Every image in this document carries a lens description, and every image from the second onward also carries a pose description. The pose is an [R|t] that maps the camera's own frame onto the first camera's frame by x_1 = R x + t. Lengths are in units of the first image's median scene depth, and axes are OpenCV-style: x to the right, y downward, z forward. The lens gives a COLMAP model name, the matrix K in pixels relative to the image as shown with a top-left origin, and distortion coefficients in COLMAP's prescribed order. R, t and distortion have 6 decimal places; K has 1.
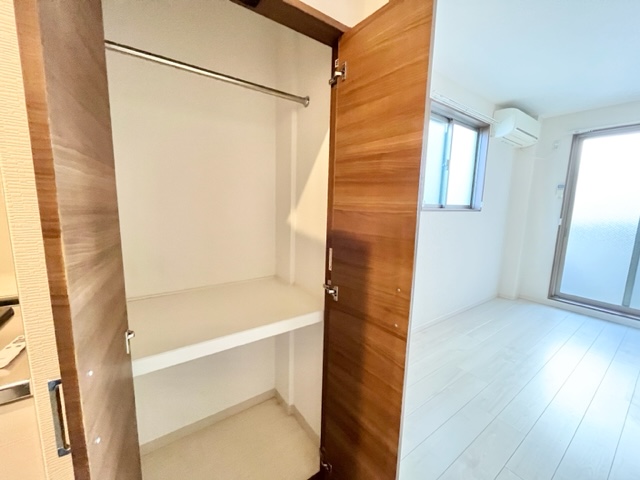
lens RADIAL K [[258.9, 0, 320.0], [0, 258.9, 240.0], [0, 0, 1]] dist [-0.004938, -0.000734]
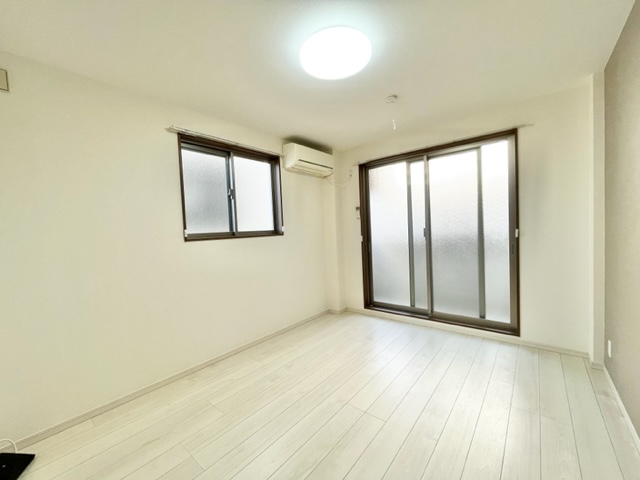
lens RADIAL K [[258.9, 0, 320.0], [0, 258.9, 240.0], [0, 0, 1]] dist [-0.004938, -0.000734]
pose [[0.962518, -0.075797, 0.260413, 0.471498], [0.102678, 0.990524, -0.091206, 0.020415], [-0.251032, 0.114526, 0.961180, -0.060299]]
